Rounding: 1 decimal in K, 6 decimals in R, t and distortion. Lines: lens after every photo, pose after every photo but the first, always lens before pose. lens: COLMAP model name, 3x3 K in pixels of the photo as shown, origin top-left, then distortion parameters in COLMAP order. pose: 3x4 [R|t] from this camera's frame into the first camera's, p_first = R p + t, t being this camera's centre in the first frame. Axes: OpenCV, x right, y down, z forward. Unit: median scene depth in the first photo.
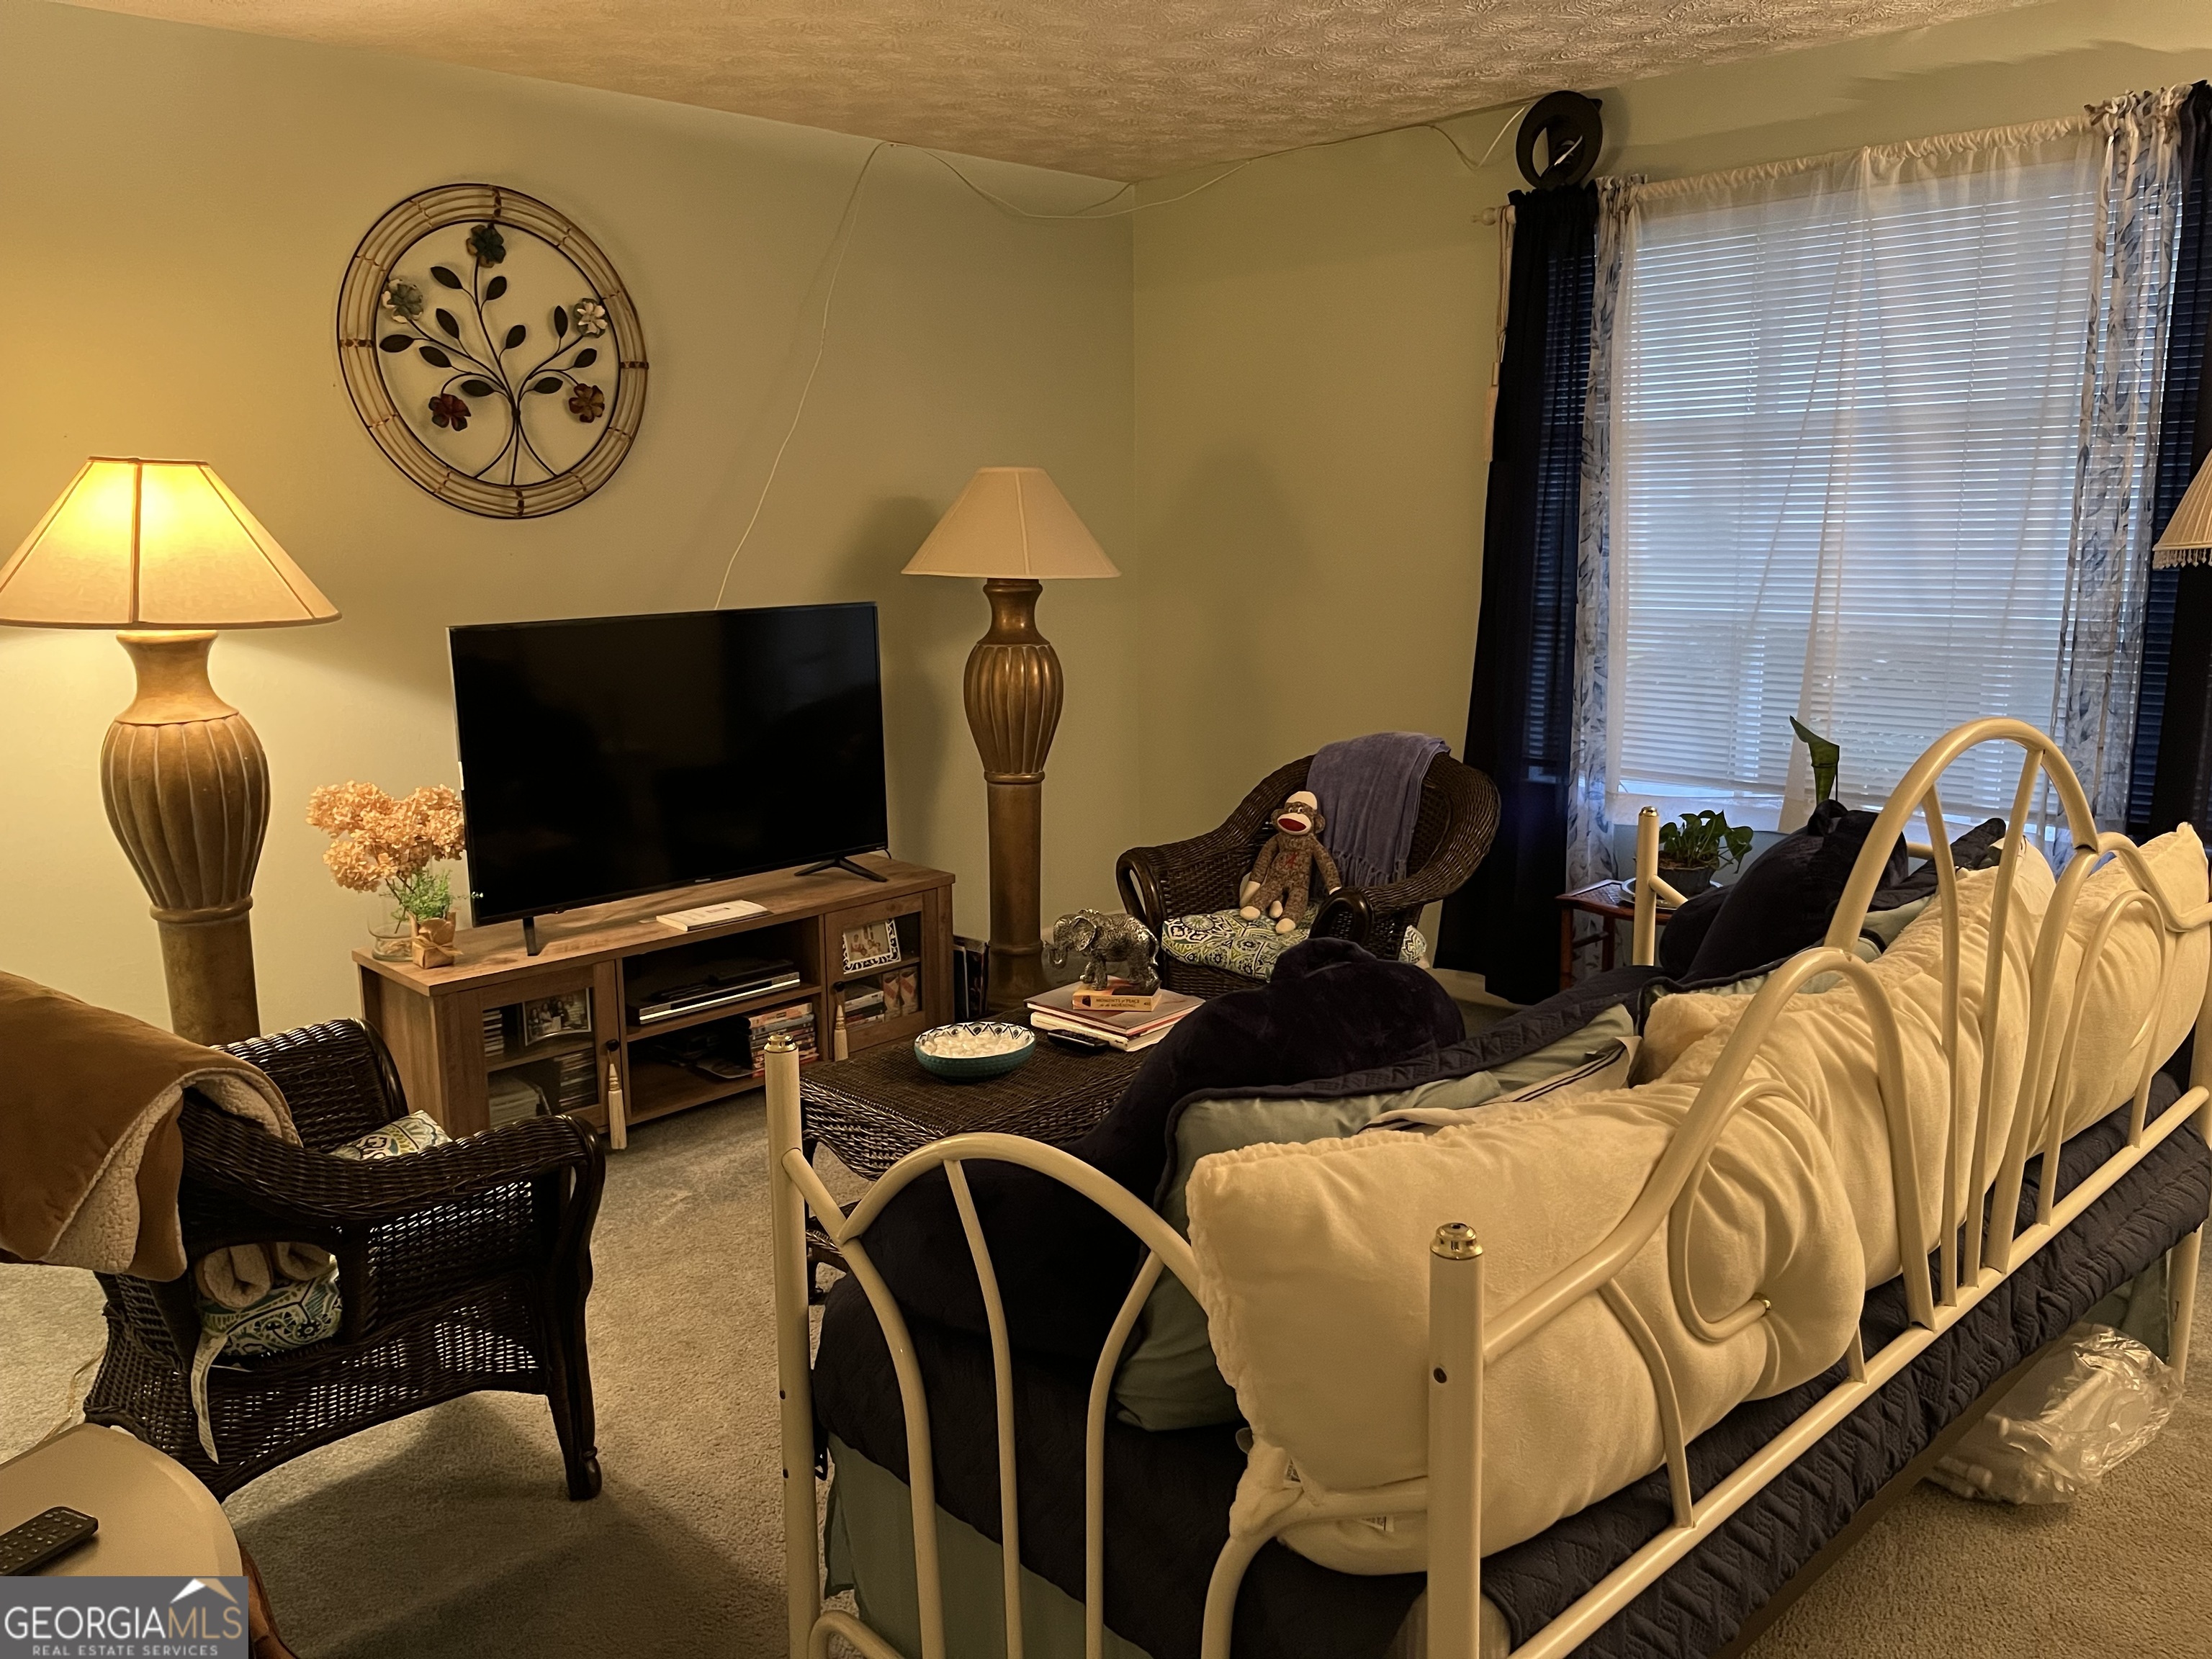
lens RADIAL K [[1684.5, 0, 1105.5], [0, 1684.5, 828.5], [0, 0, 1]] dist [0.006725, 0.004708]
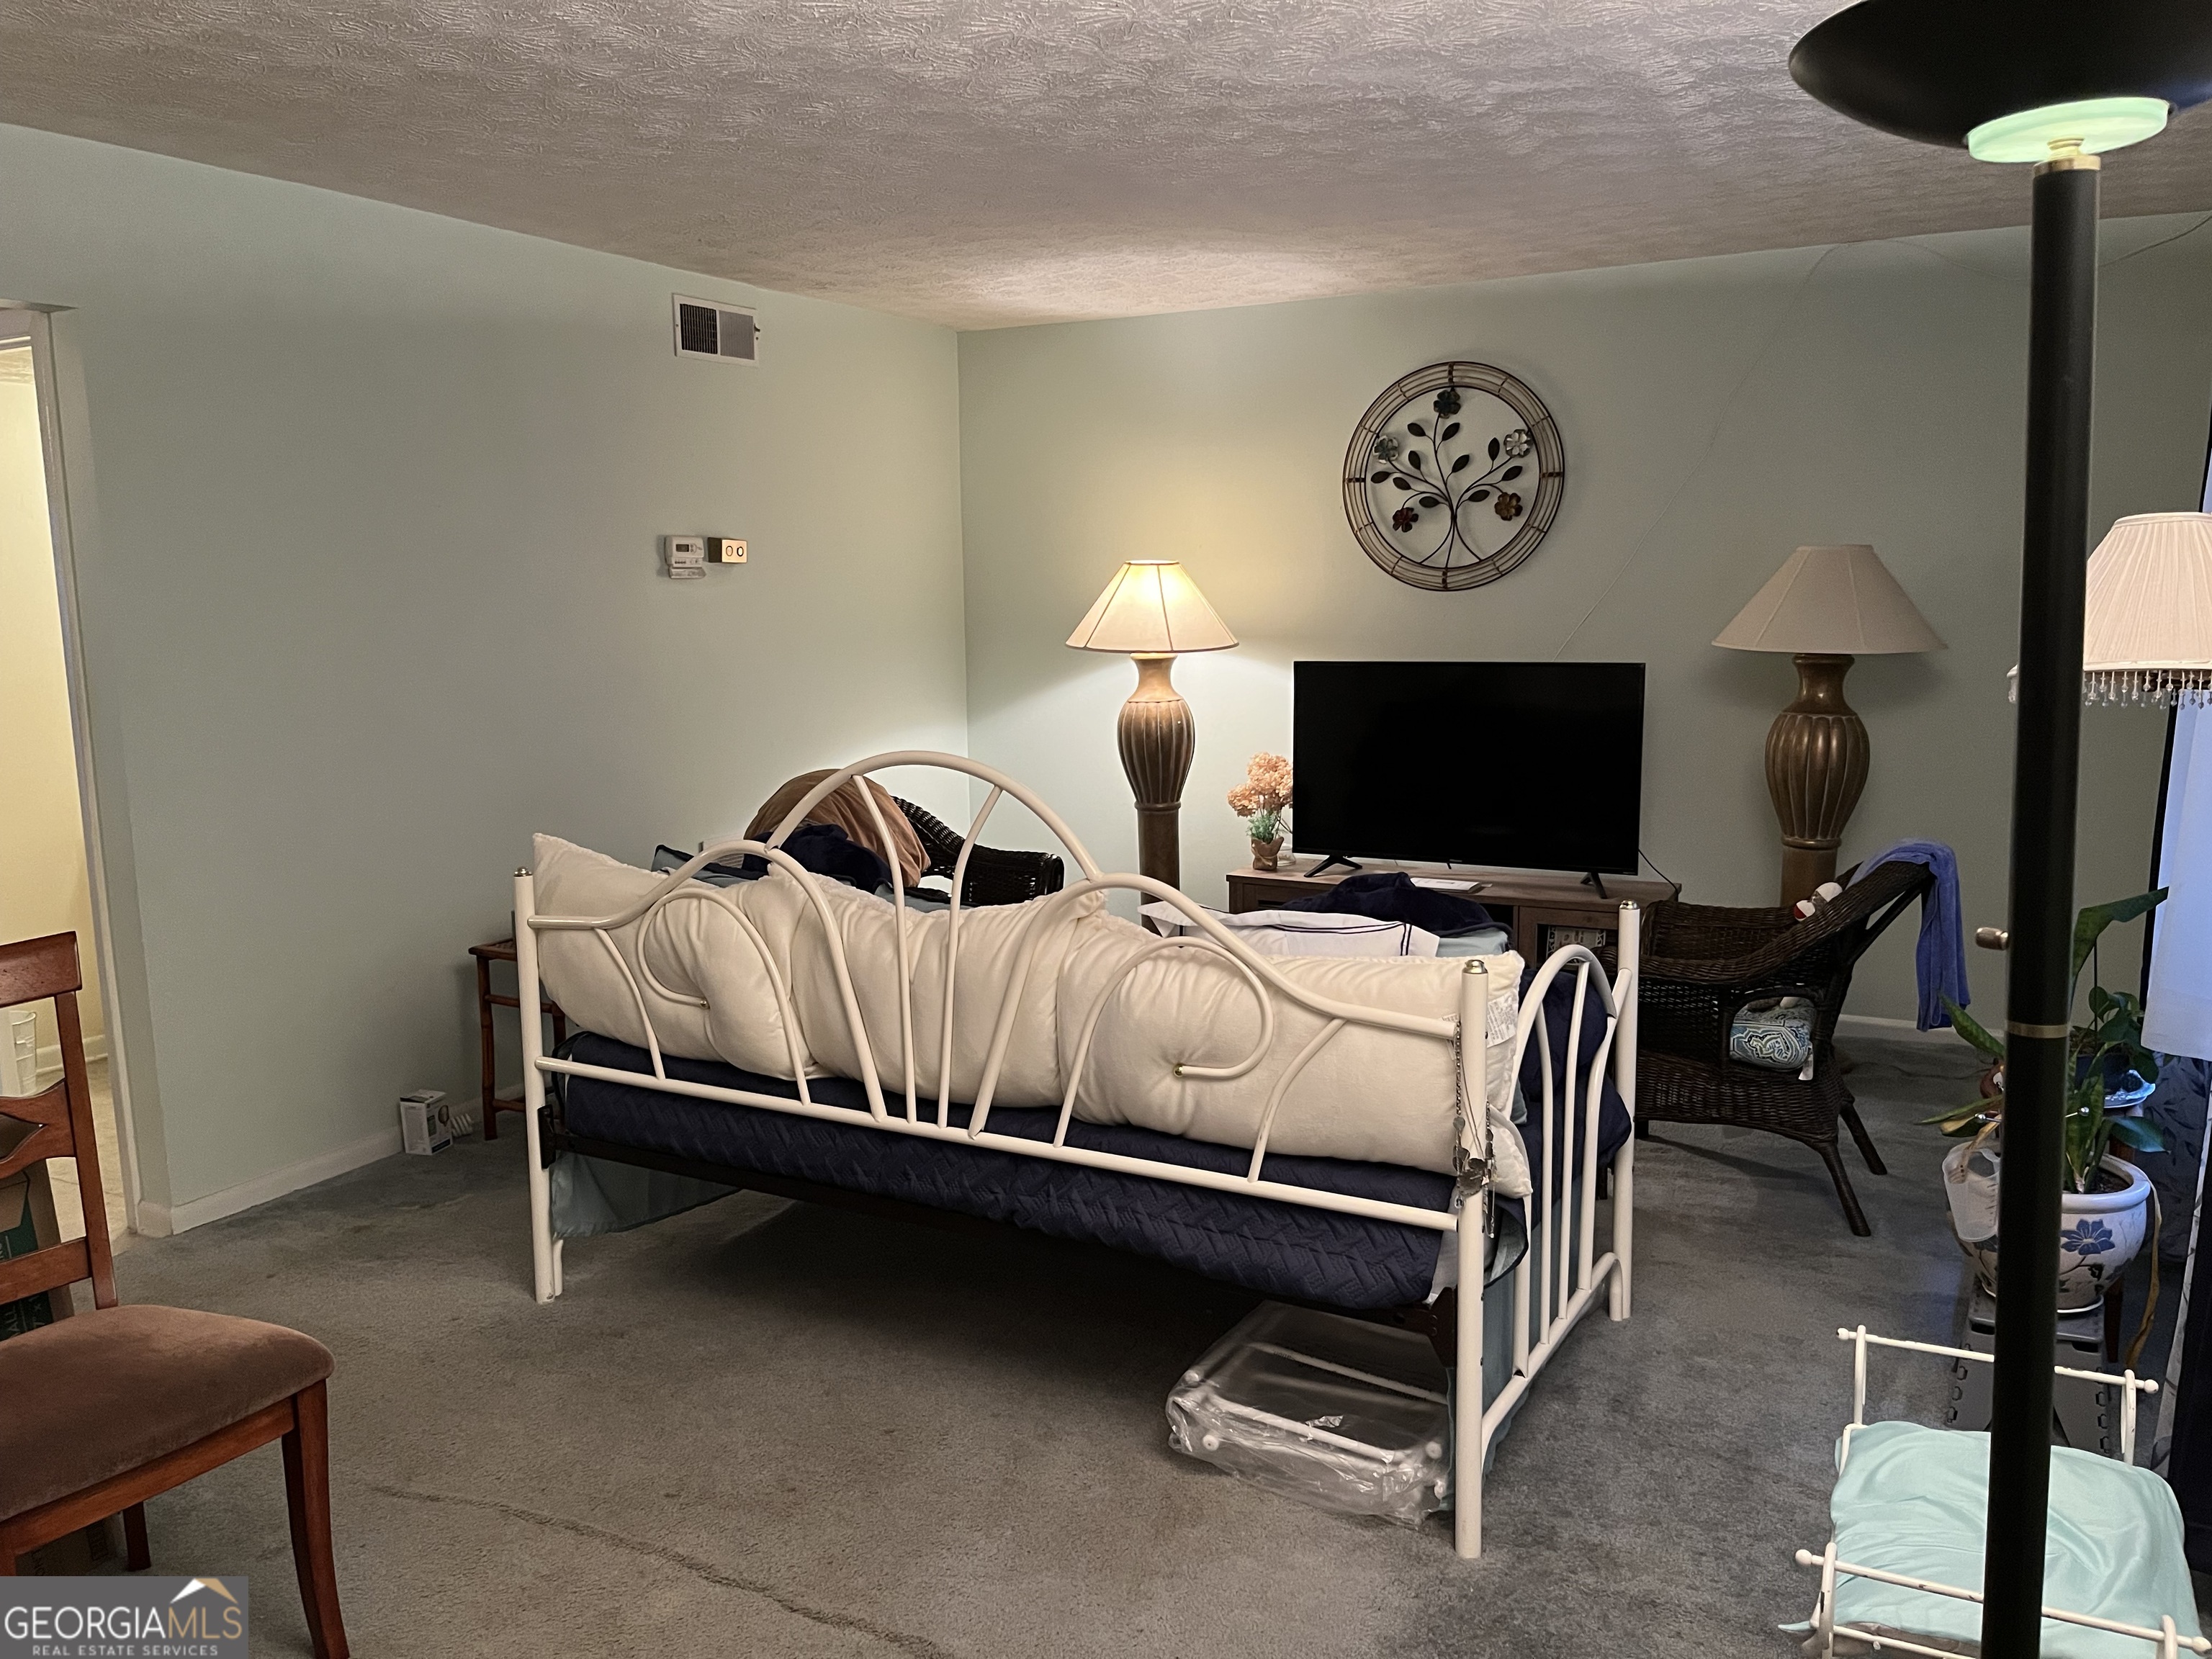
lens RADIAL K [[1684.5, 0, 1106.7], [0, 1684.5, 835.5], [0, 0, 1]] dist [0.006725, 0.004708]
pose [[0.278737, 0.145078, -0.949346, 0.970841], [-0.171761, 0.980116, 0.099349, -0.075426], [0.944883, 0.135369, 0.298113, 0.341832]]
